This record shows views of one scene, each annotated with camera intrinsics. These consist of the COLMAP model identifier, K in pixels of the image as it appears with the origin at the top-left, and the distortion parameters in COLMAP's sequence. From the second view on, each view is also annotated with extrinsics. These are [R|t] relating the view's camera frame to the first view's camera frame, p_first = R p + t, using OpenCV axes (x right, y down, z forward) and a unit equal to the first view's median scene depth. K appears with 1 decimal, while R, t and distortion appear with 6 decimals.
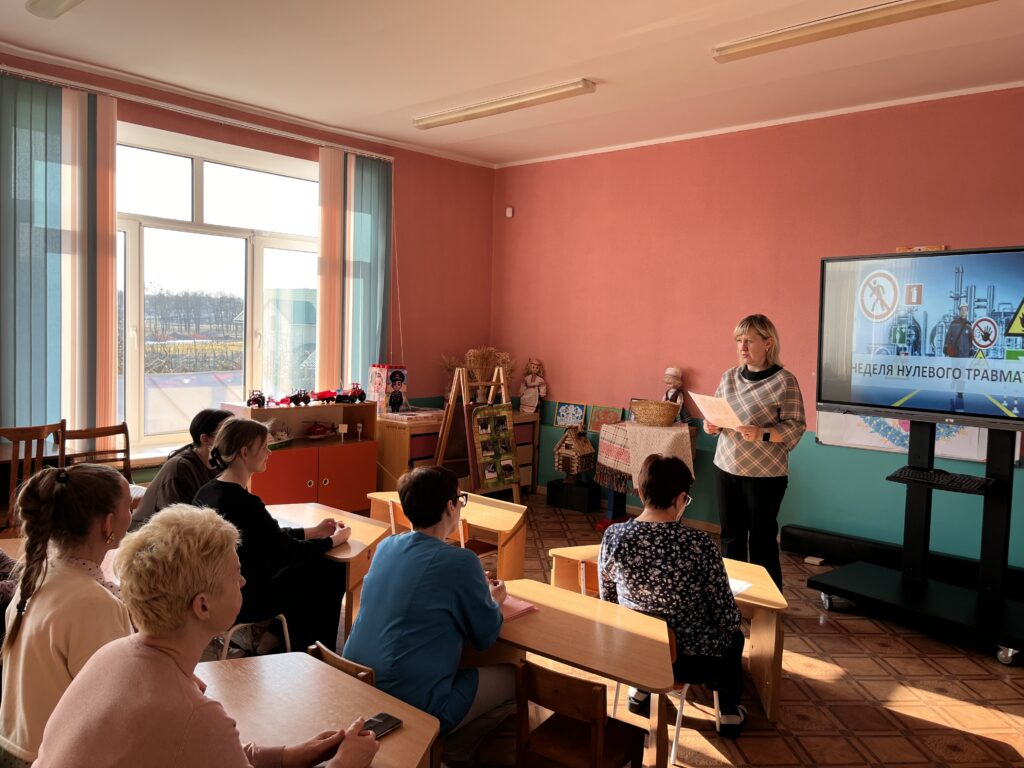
lens RADIAL K [[800.6, 0, 522.7], [0, 800.6, 380.4], [0, 0, 1]] dist [0.088208, -0.079945]
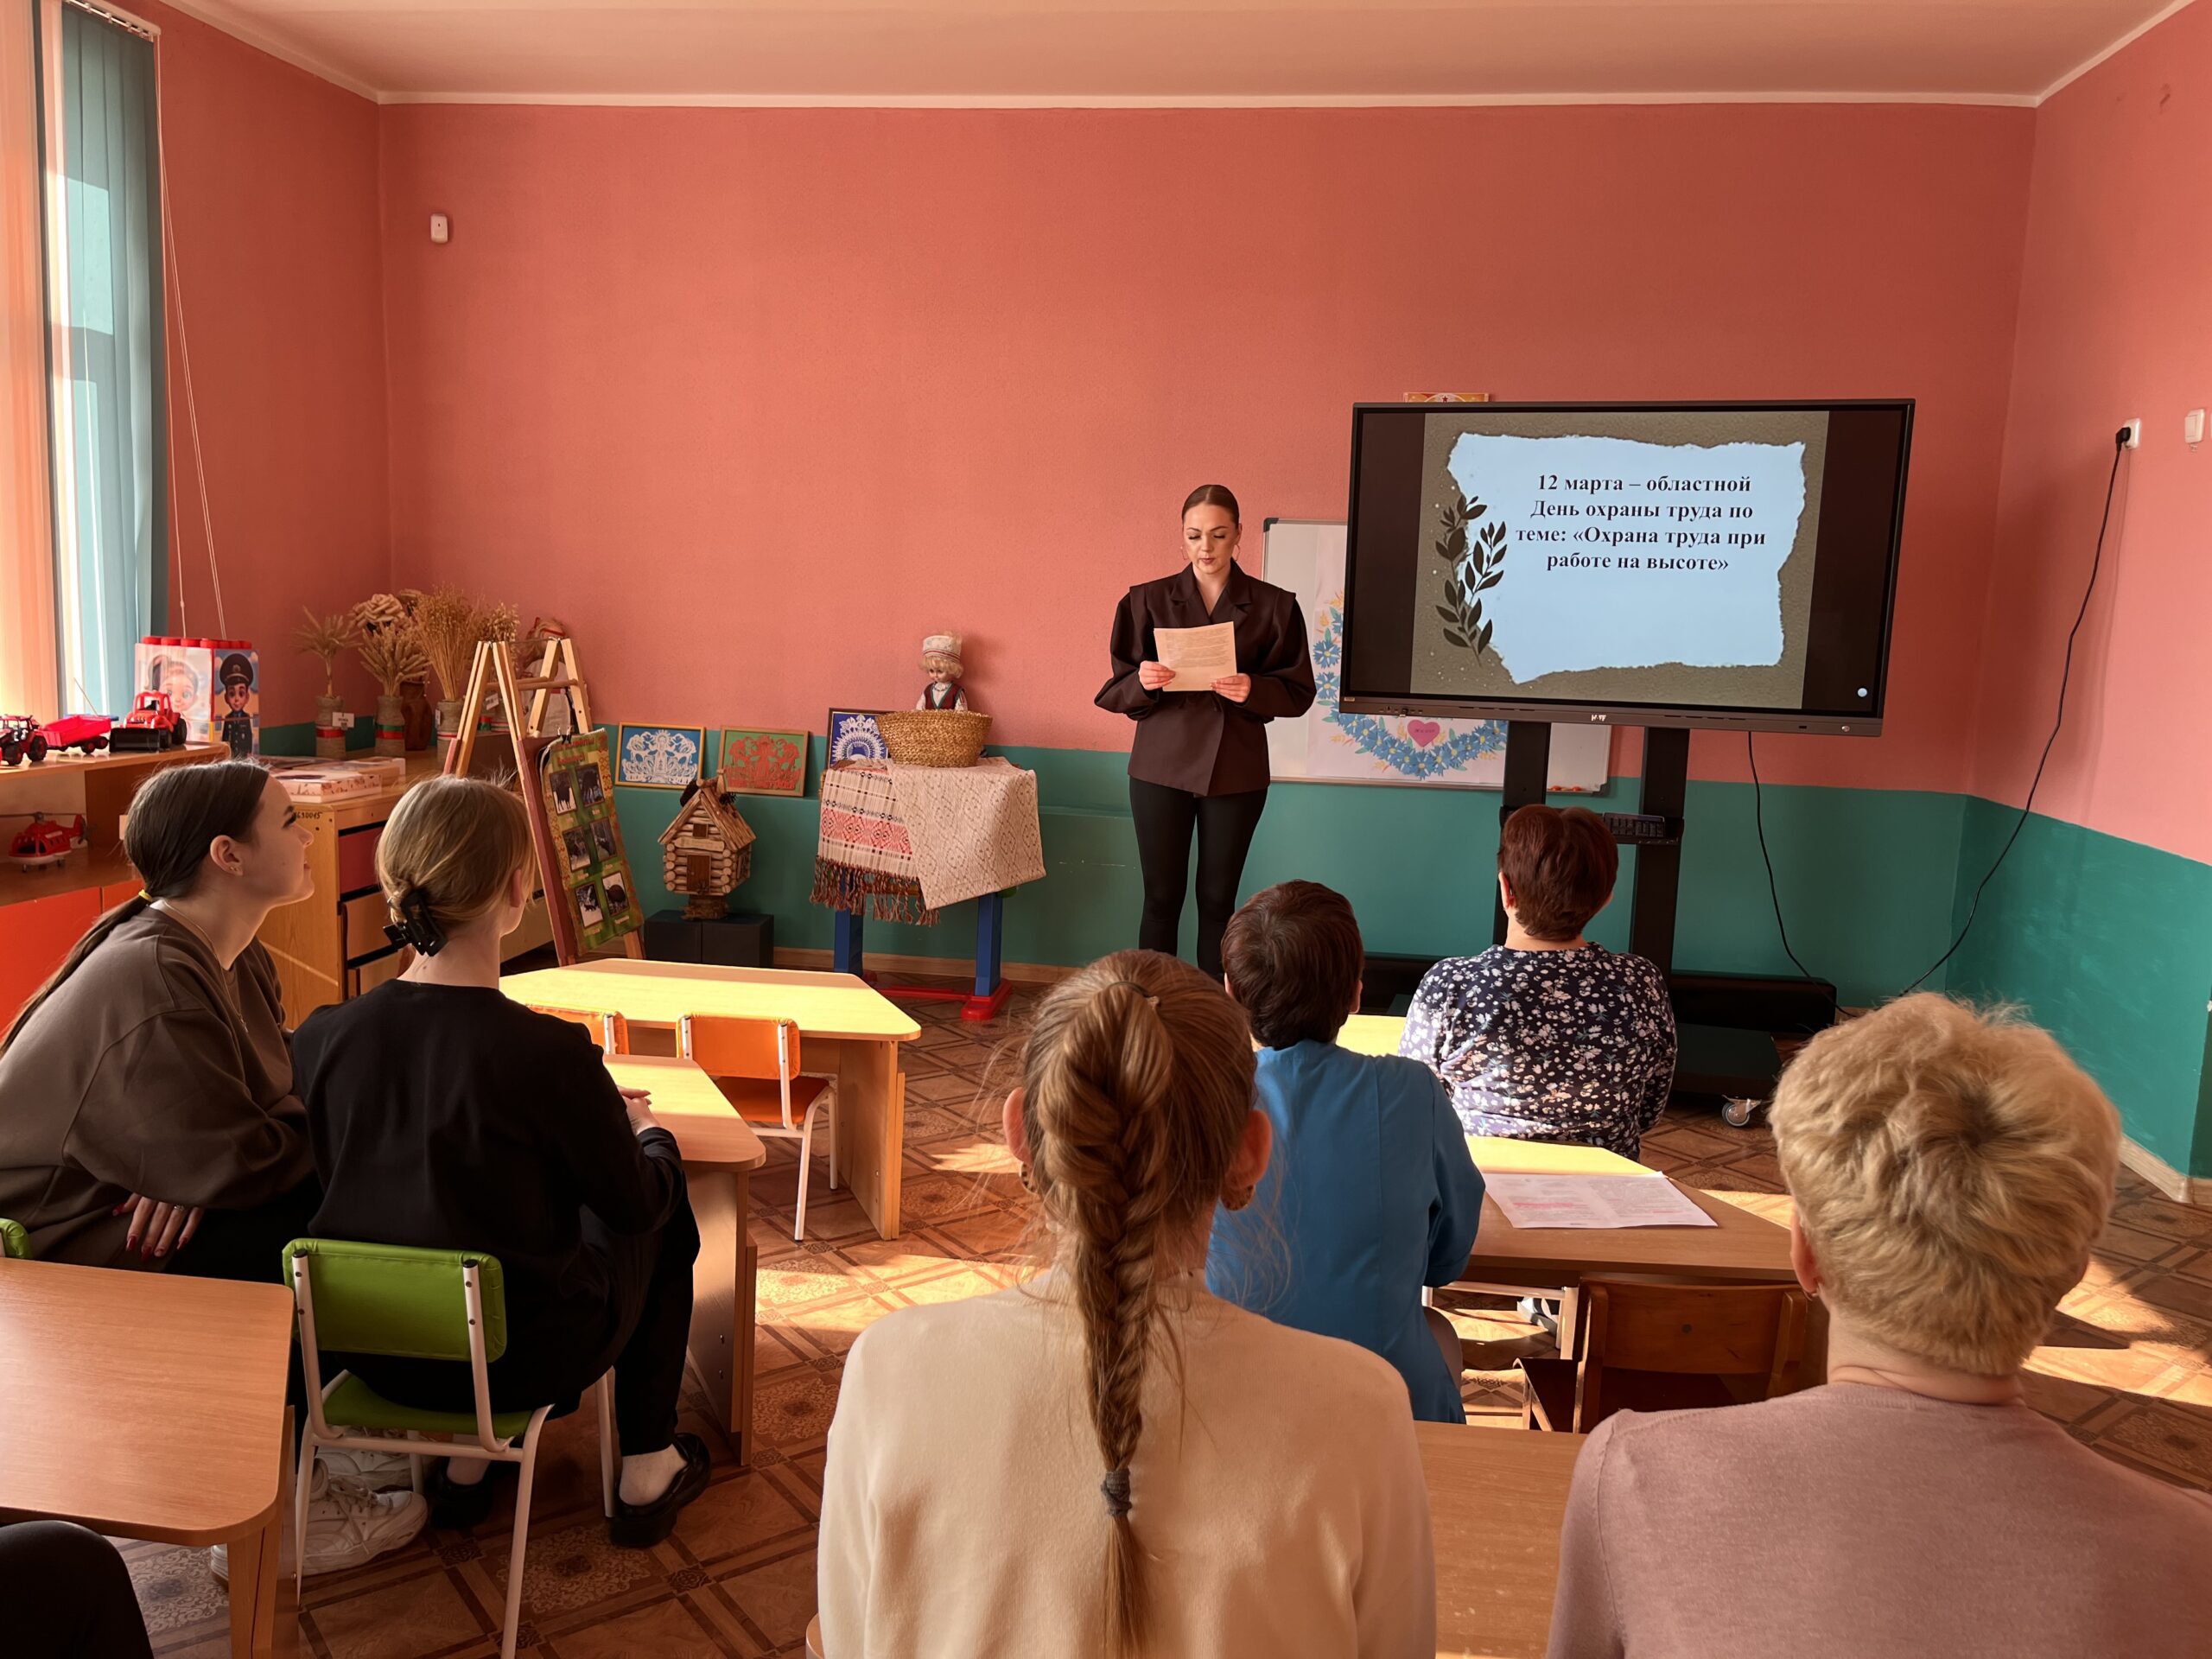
lens RADIAL K [[1729.4, 0, 1116.4], [0, 1729.4, 828.5], [0, 0, 1]] dist [0.088208, -0.079945]
pose [[0.828769, -0.079412, 0.553927, -0.294717], [0.029153, 0.994662, 0.098979, -0.001563], [-0.558830, -0.065882, 0.826661, 0.148874]]
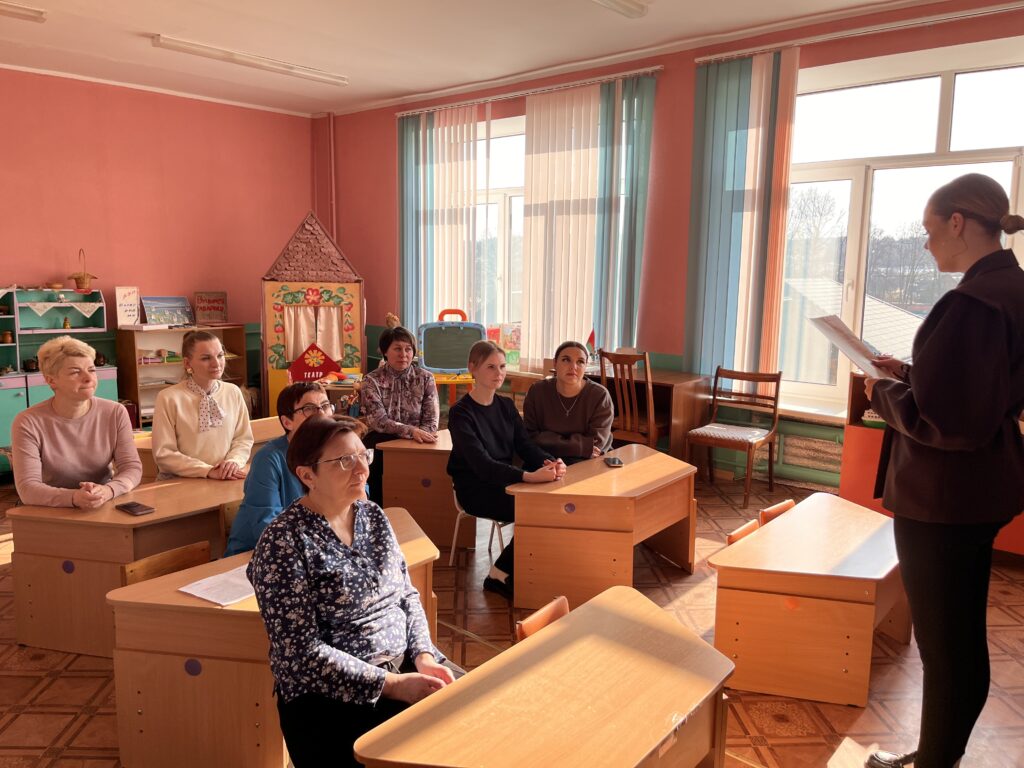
lens RADIAL K [[800.6, 0, 503.0], [0, 800.6, 392.6], [0, 0, 1]] dist [0.088208, -0.079945]
pose [[0.064954, 0.131214, -0.989224, 0.435903], [-0.071143, 0.989404, 0.126566, -0.023275], [0.995349, 0.062156, 0.073601, 0.496765]]
